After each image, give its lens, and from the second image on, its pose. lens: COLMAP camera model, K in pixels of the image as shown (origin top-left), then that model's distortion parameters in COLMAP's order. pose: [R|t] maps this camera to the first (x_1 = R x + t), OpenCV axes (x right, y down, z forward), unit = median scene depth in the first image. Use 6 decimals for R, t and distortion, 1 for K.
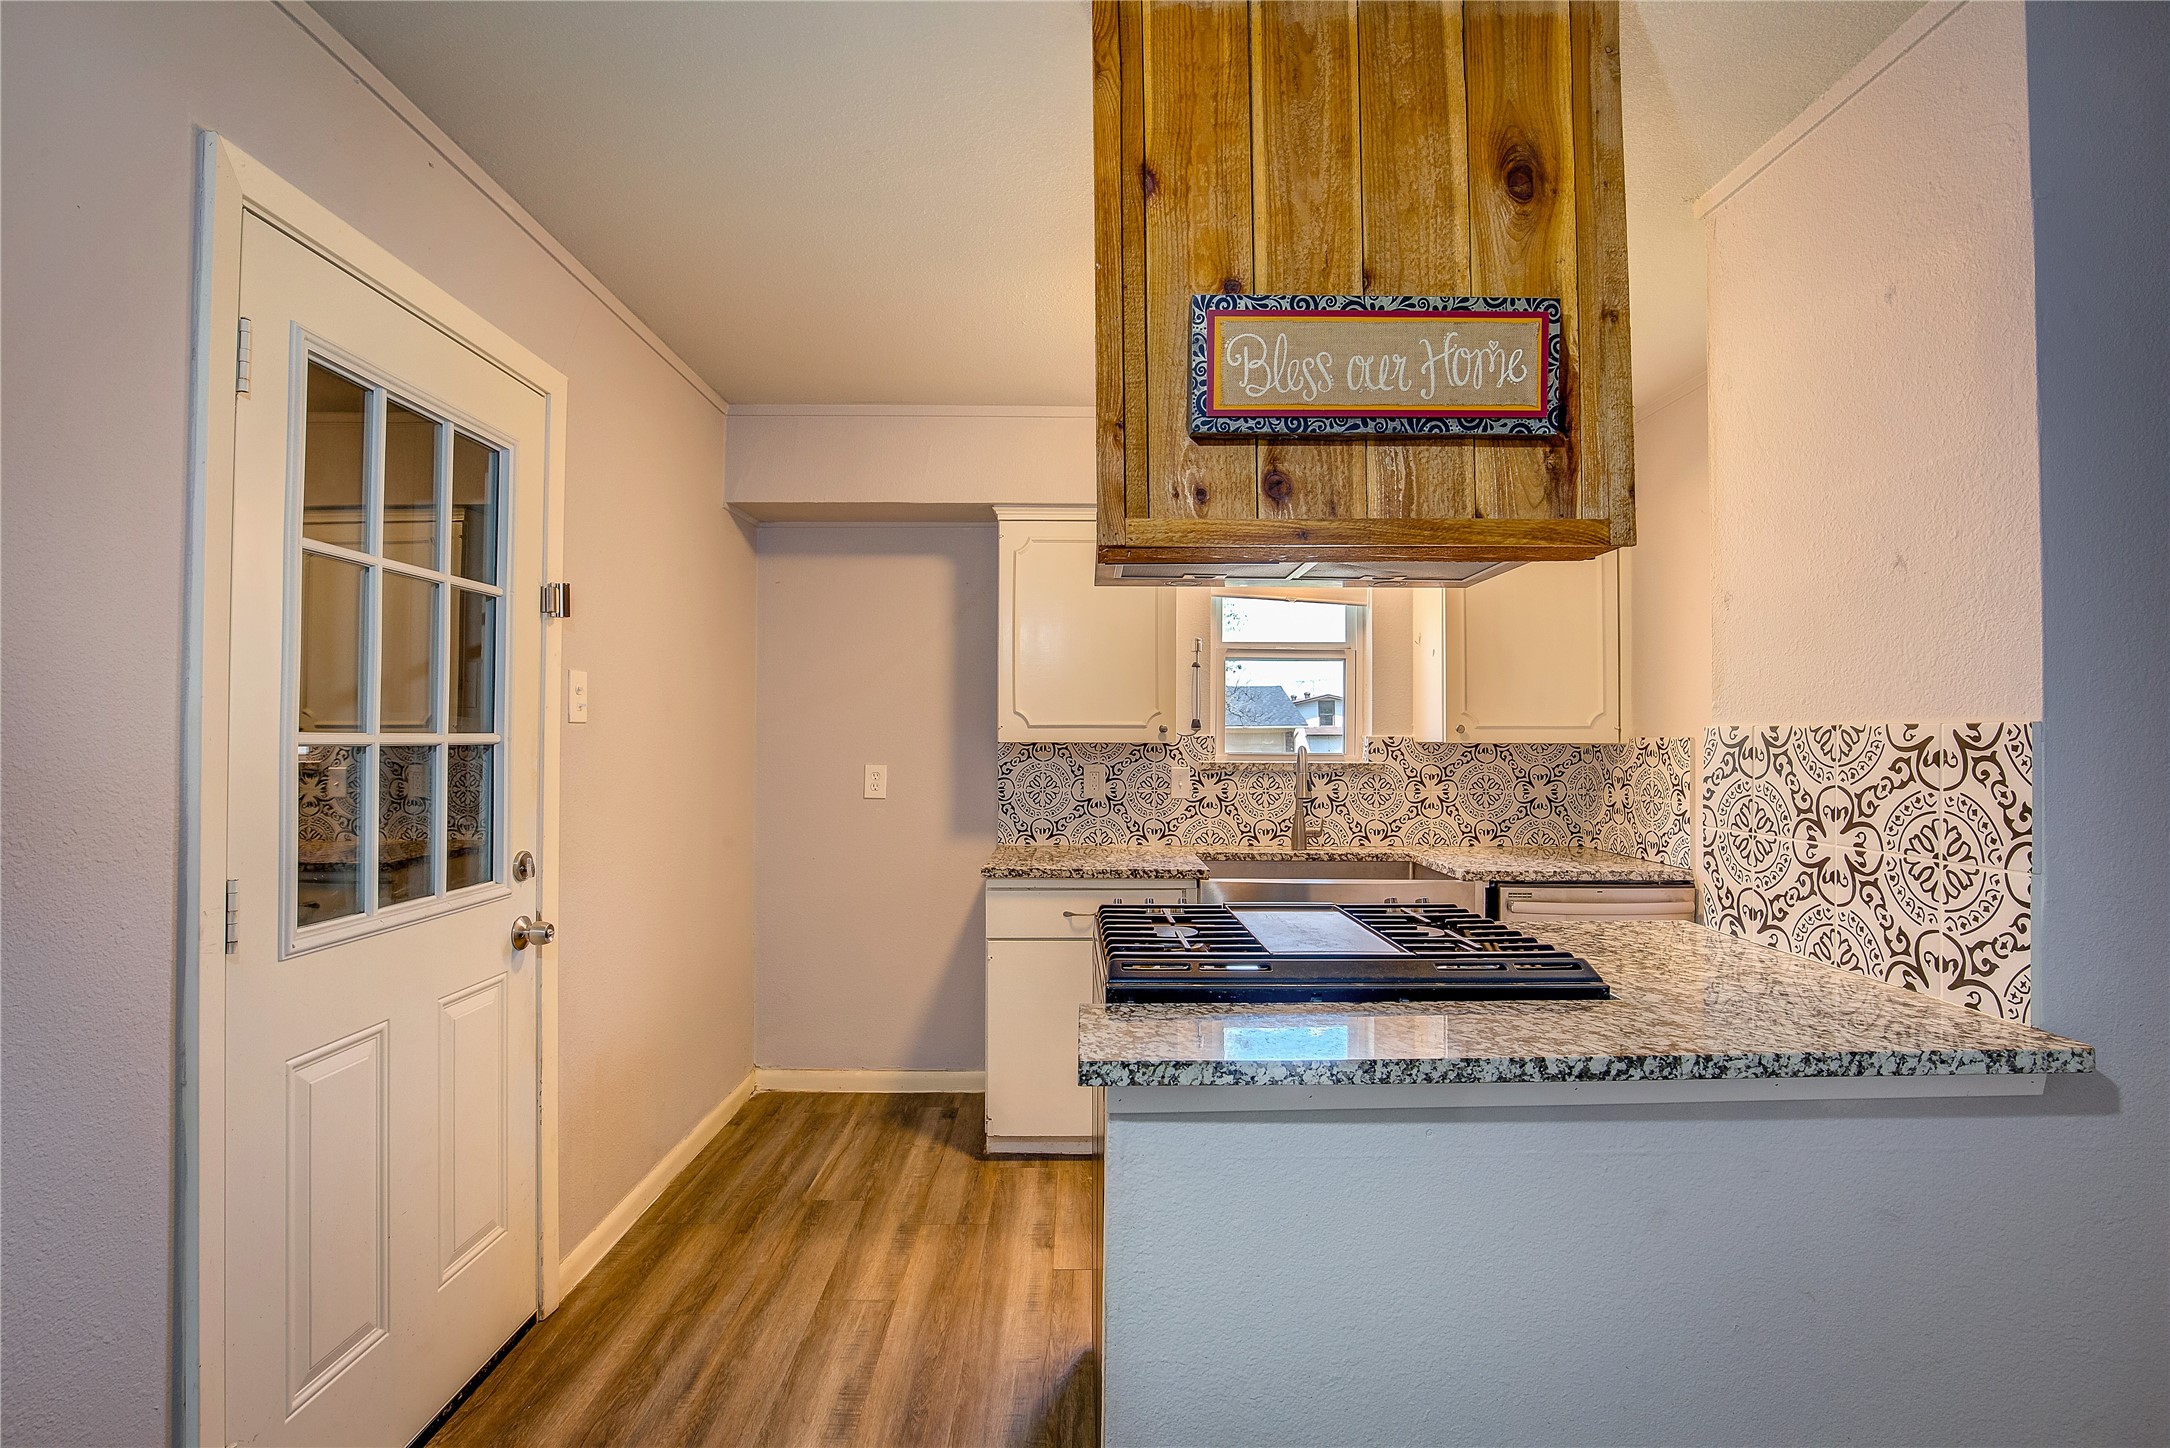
lens RADIAL K [[1004.4, 0, 1065.4], [0, 1004.4, 719.0], [0, 0, 1]] dist [-0.035642, 0.004598]
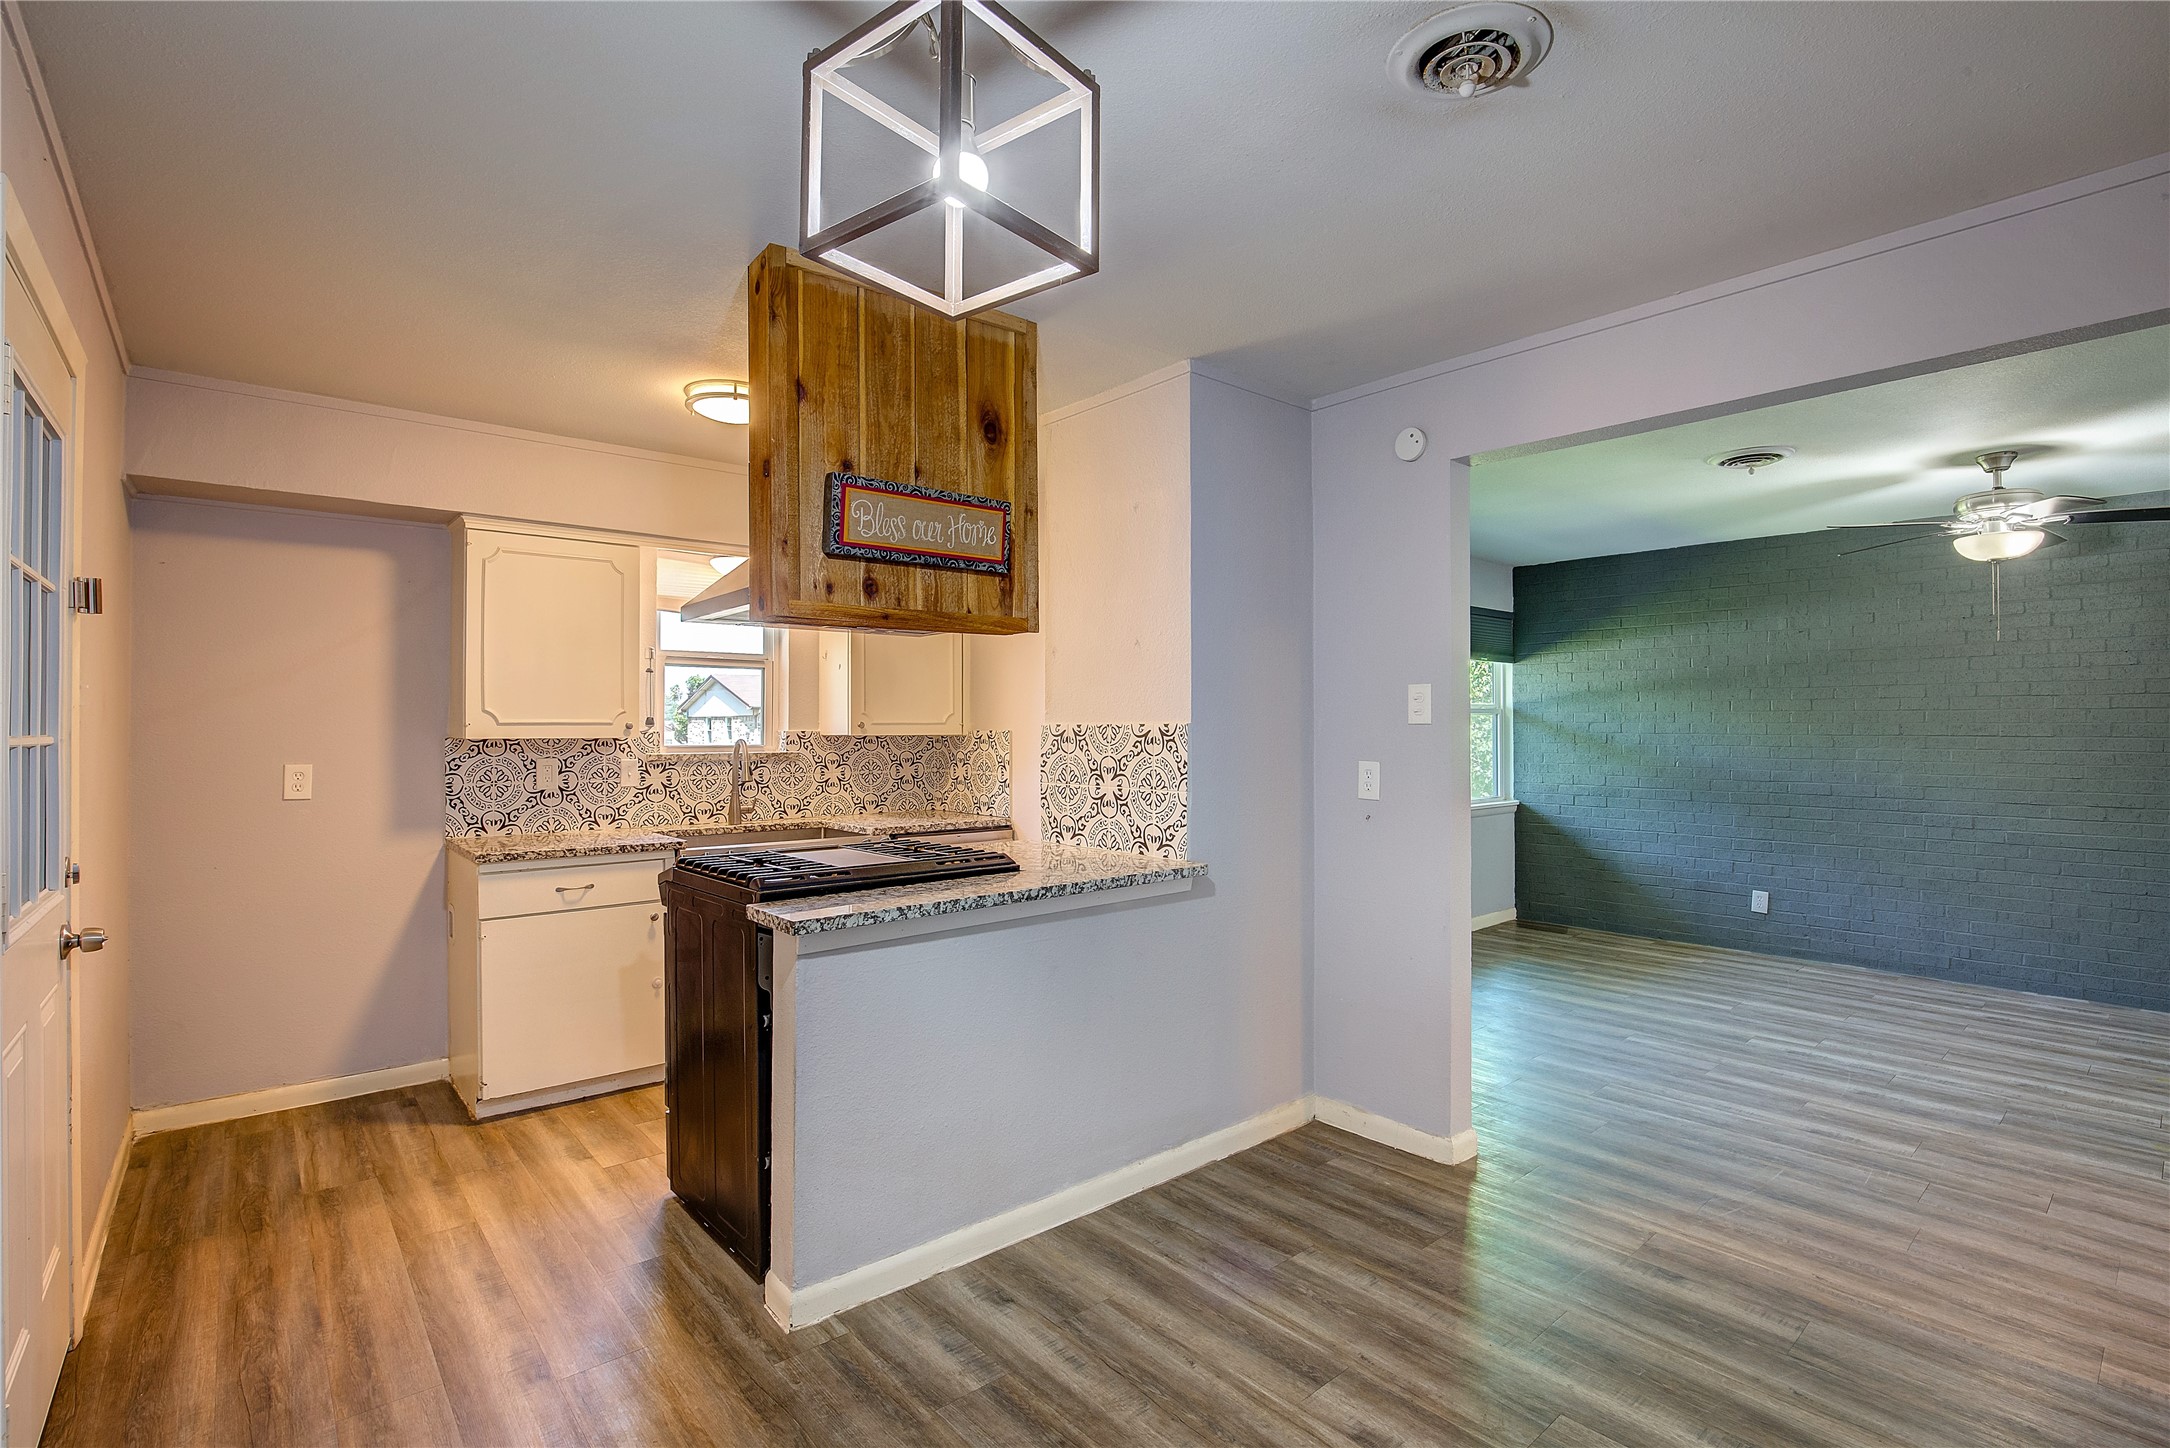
lens RADIAL K [[1004.4, 0, 1096.6], [0, 1004.4, 721.8], [0, 0, 1]] dist [-0.035642, 0.004598]
pose [[0.752413, -0.000199, 0.658691, -0.552591], [-0.005812, 0.999959, 0.006940, -0.013301], [-0.658666, -0.009050, 0.752381, -0.483987]]
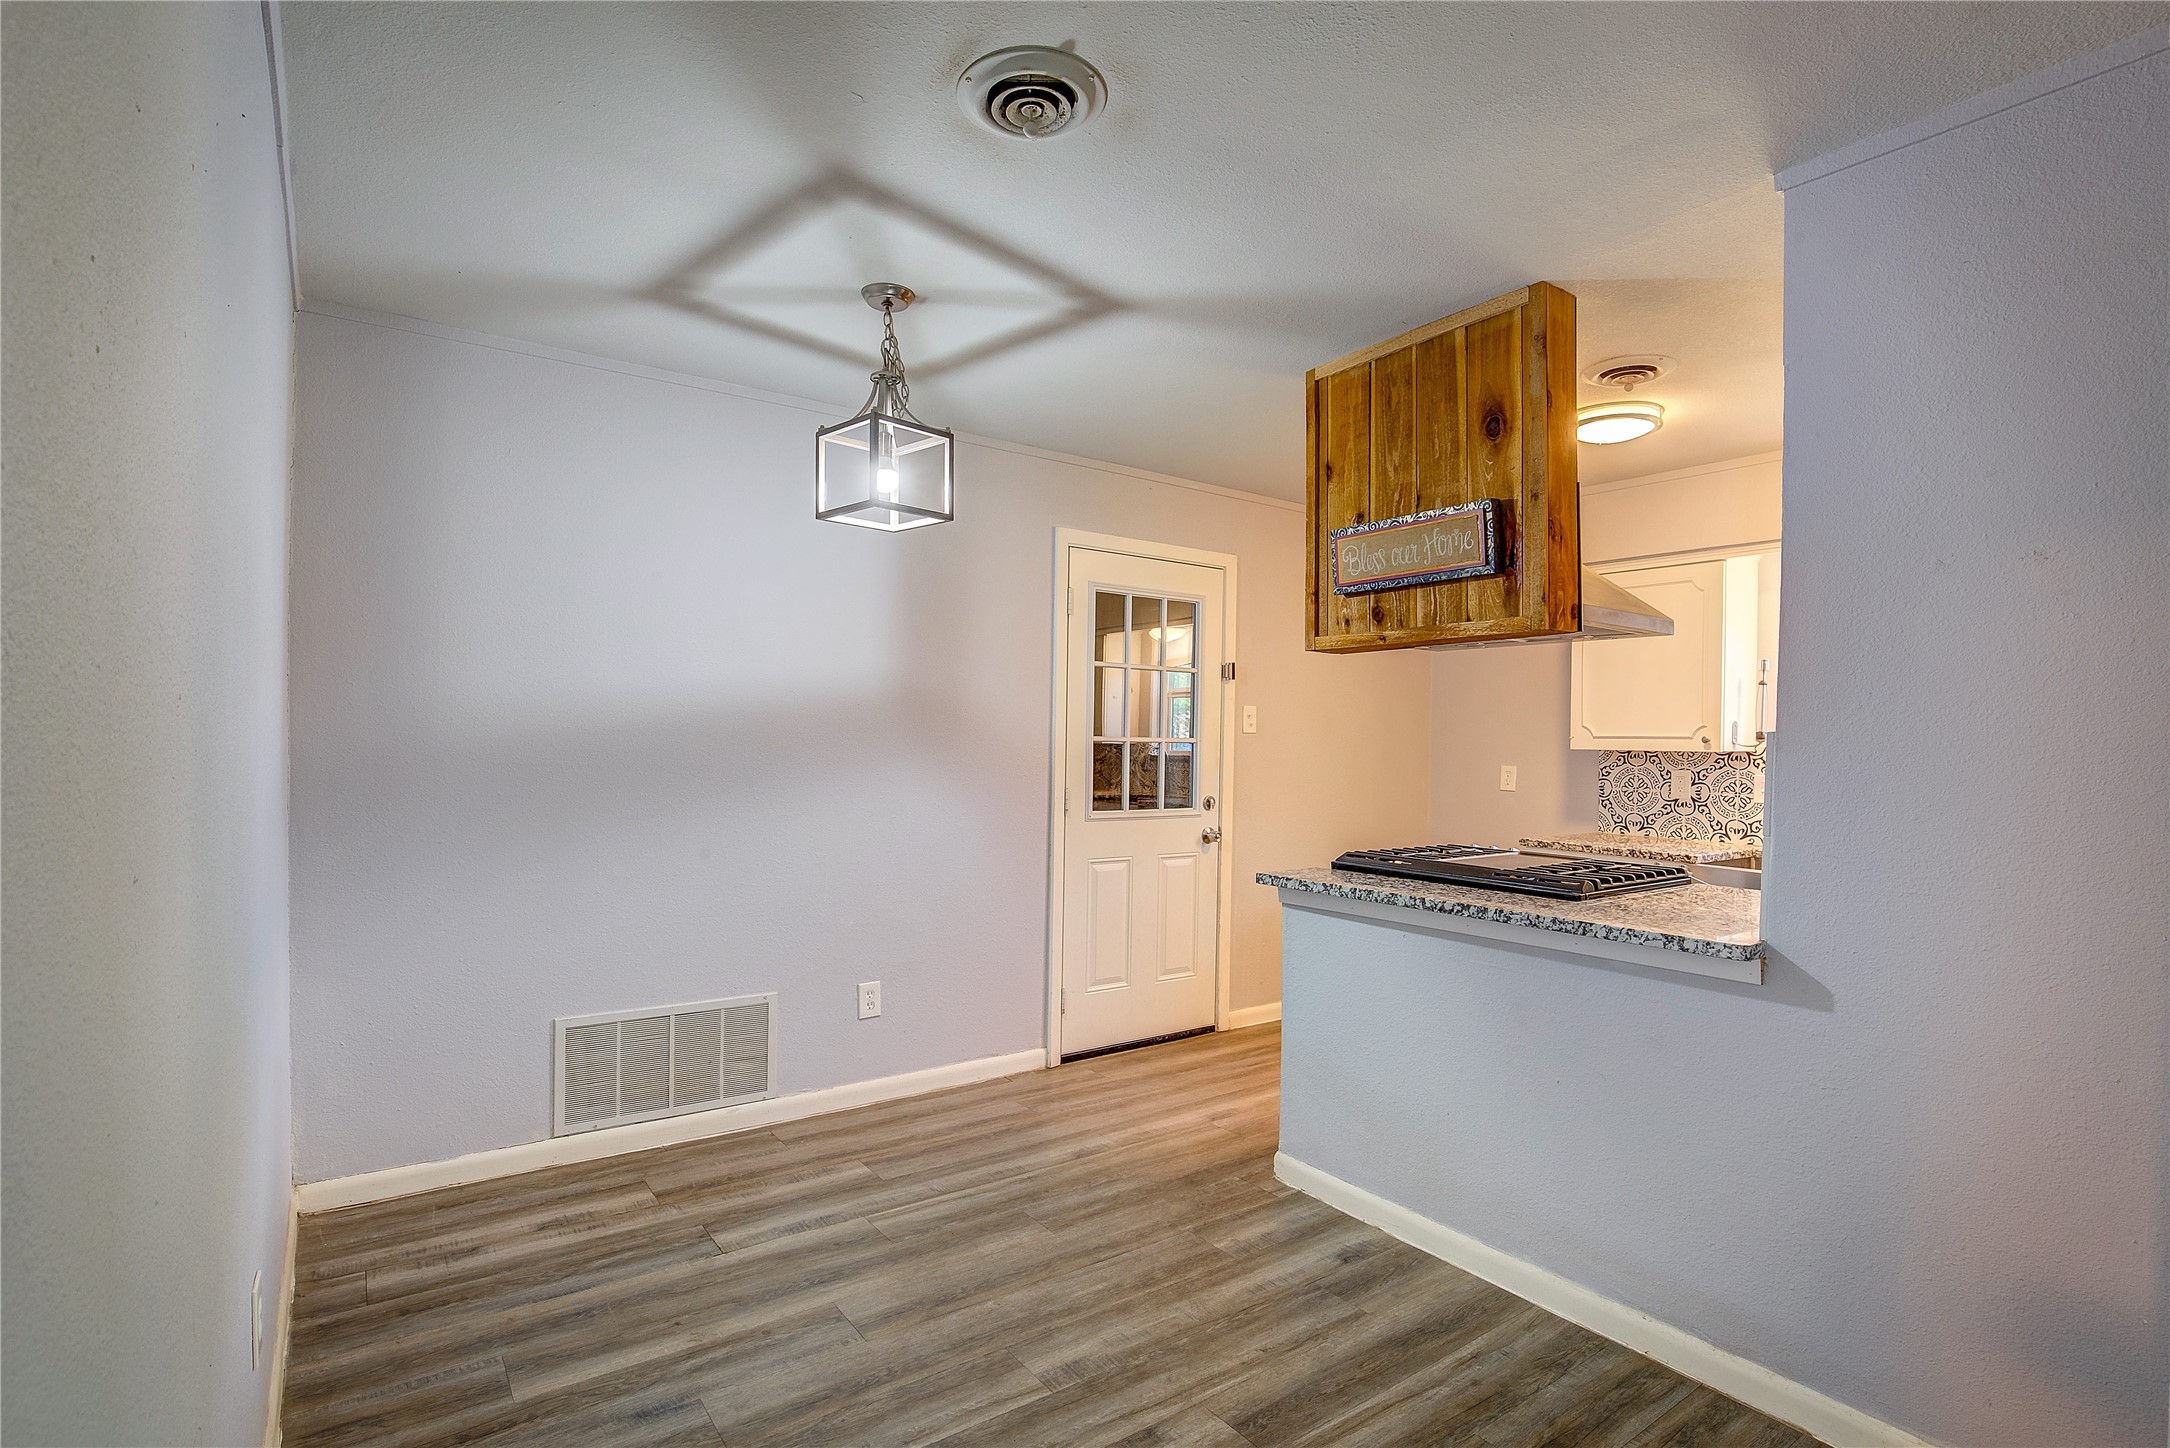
lens RADIAL K [[1004.4, 0, 1094.7], [0, 1004.4, 745.0], [0, 0, 1]] dist [-0.035642, 0.004598]
pose [[0.597872, 0.009688, -0.801533, 1.300745], [0.000224, 0.999925, 0.012252, 0.003321], [0.801591, -0.007504, 0.597825, -0.572302]]
